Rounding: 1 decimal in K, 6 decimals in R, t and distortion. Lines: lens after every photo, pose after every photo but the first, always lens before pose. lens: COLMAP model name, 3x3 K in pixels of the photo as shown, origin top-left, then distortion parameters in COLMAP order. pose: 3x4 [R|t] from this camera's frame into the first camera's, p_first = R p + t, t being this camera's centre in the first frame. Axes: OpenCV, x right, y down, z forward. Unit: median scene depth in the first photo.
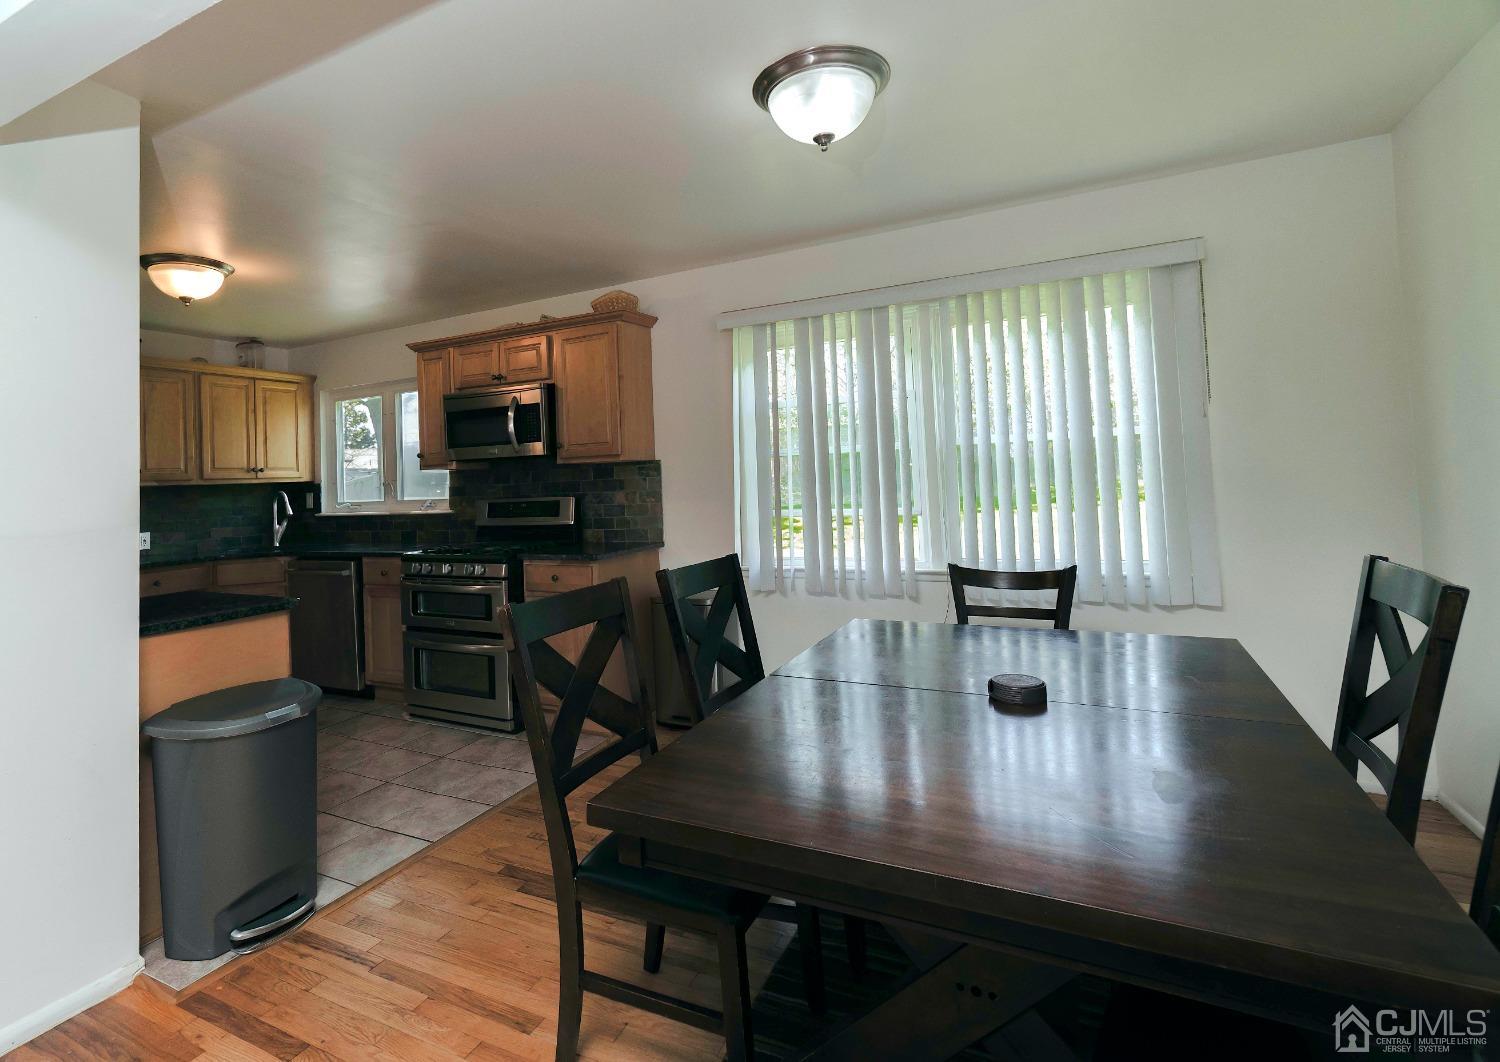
lens RADIAL K [[694.4, 0, 699.6], [0, 694.4, 455.5], [0, 0, 1]] dist [-0.004082, -0.000609]
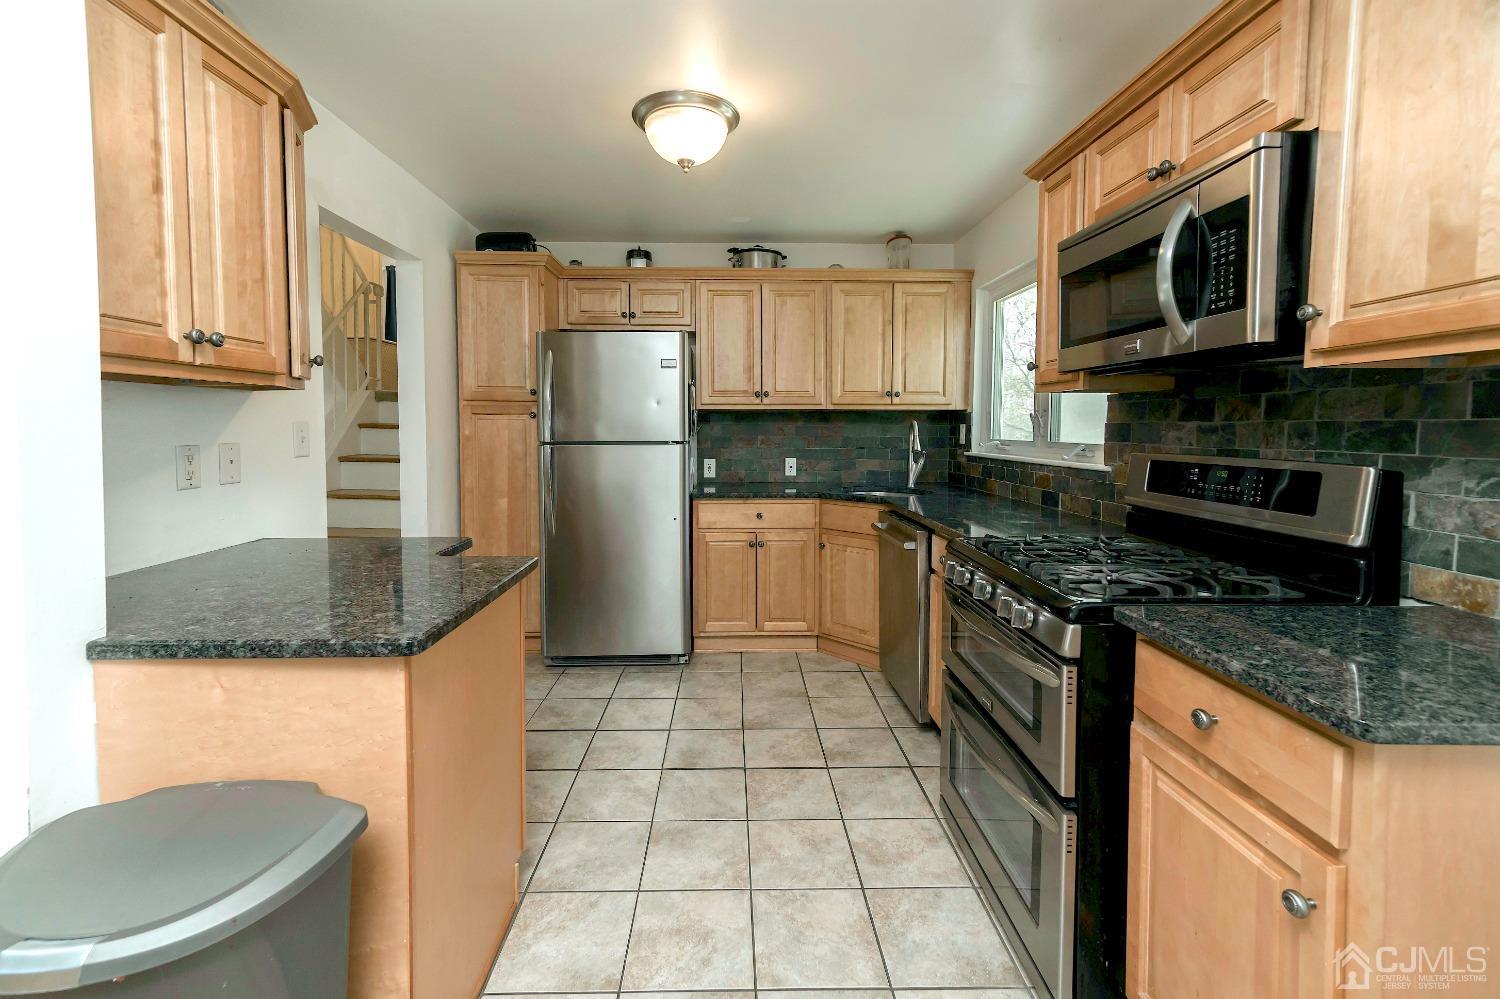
lens RADIAL K [[639.4, 0, 757.1], [0, 639.4, 455.2], [0, 0, 1]] dist [0.013207, 0.000492]
pose [[0.477196, 0.084061, -0.874767, -0.050486], [0.005168, 0.995129, 0.098447, 0.021766], [0.878782, -0.051499, 0.474437, 0.606826]]
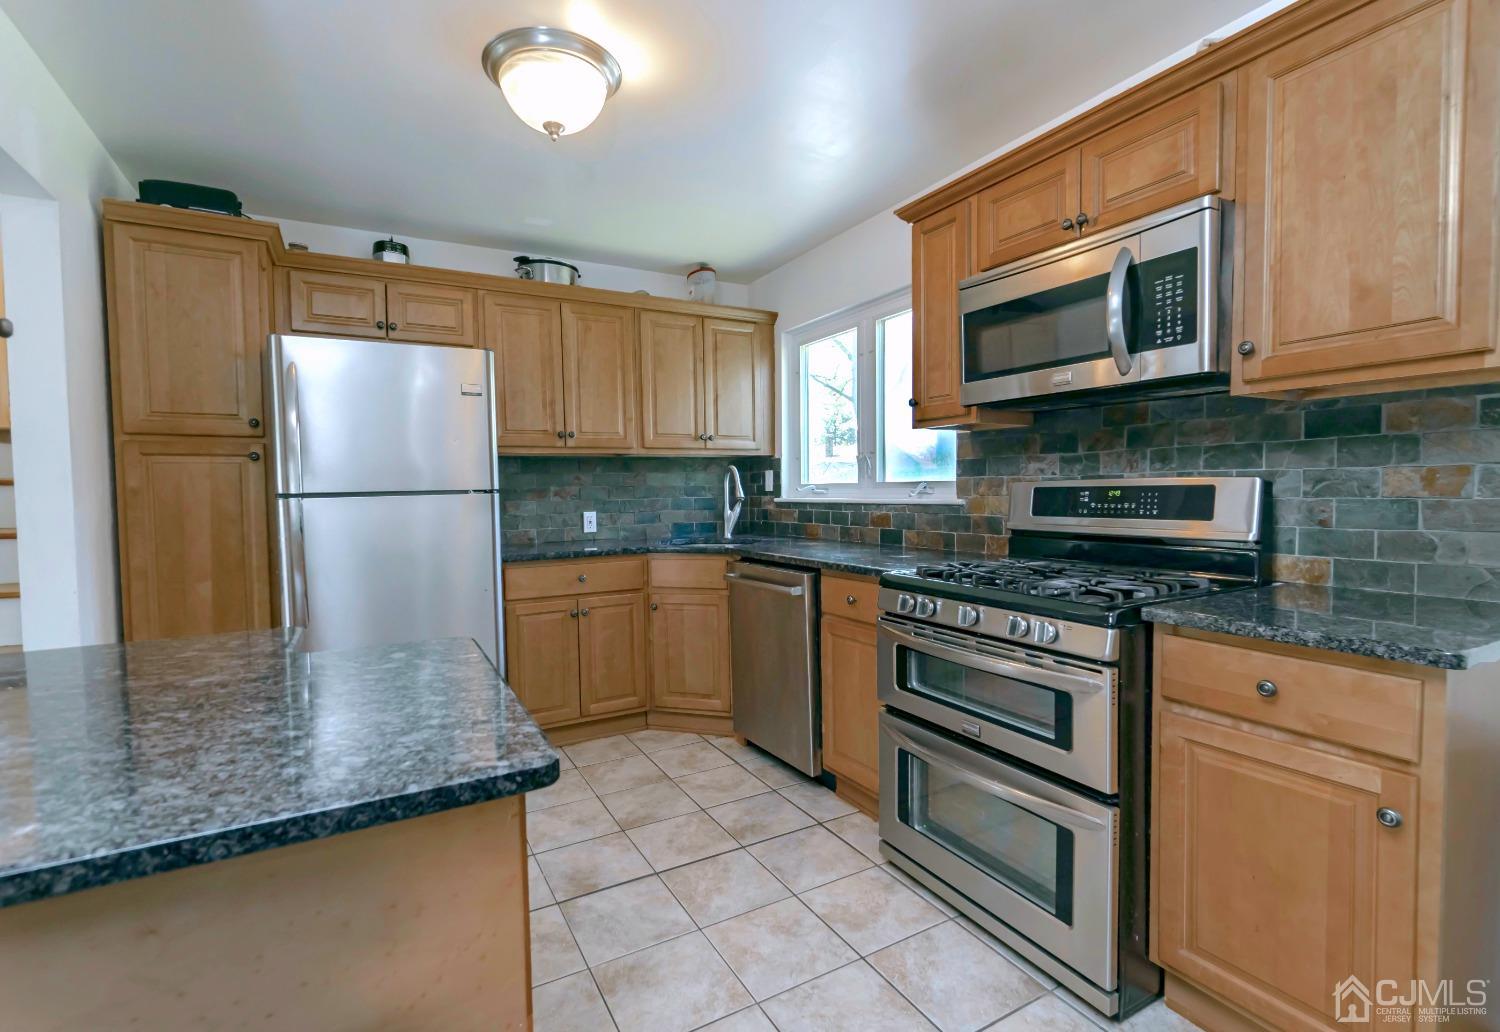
lens RADIAL K [[681.4, 0, 750.0], [0, 681.4, 516.0], [0, 0, 1]] dist [-0.002495, -0.000077]
pose [[0.827701, 0.052227, -0.558733, -0.212827], [-0.000649, 0.995748, 0.092116, 0.046532], [0.561169, -0.075882, 0.824216, 0.493389]]
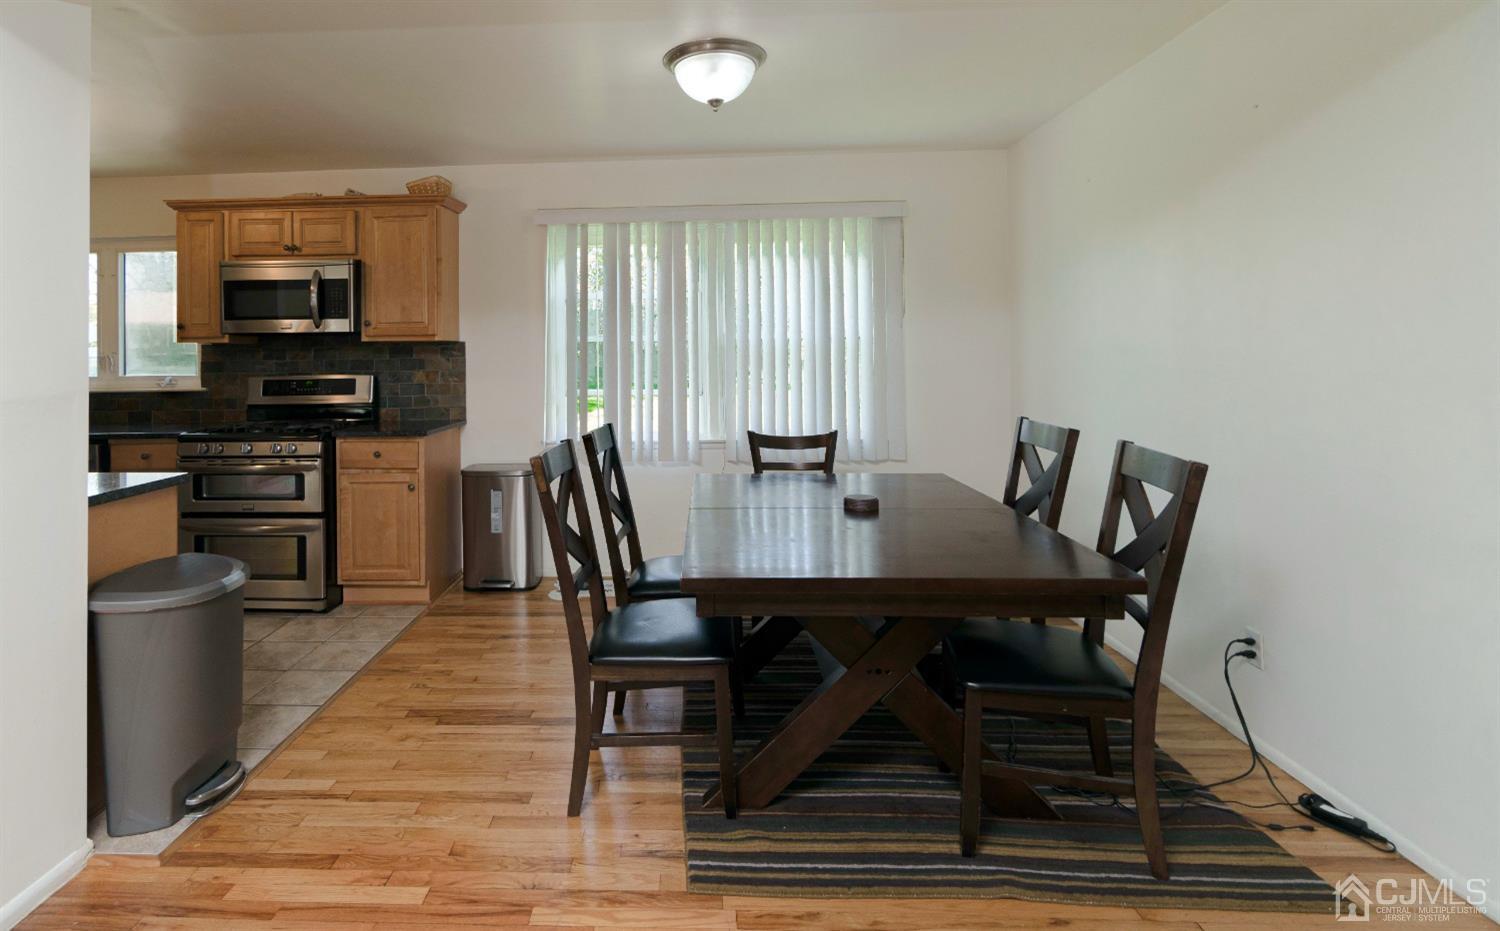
lens RADIAL K [[720.1, 0, 646.0], [0, 720.1, 349.8], [0, 0, 1]] dist [-0.000285, -0.000082]
pose [[0.916534, 0.032960, 0.398597, -0.243091], [-0.038100, 0.999262, 0.004978, 0.003338], [-0.398139, -0.019749, 0.917113, -0.103502]]
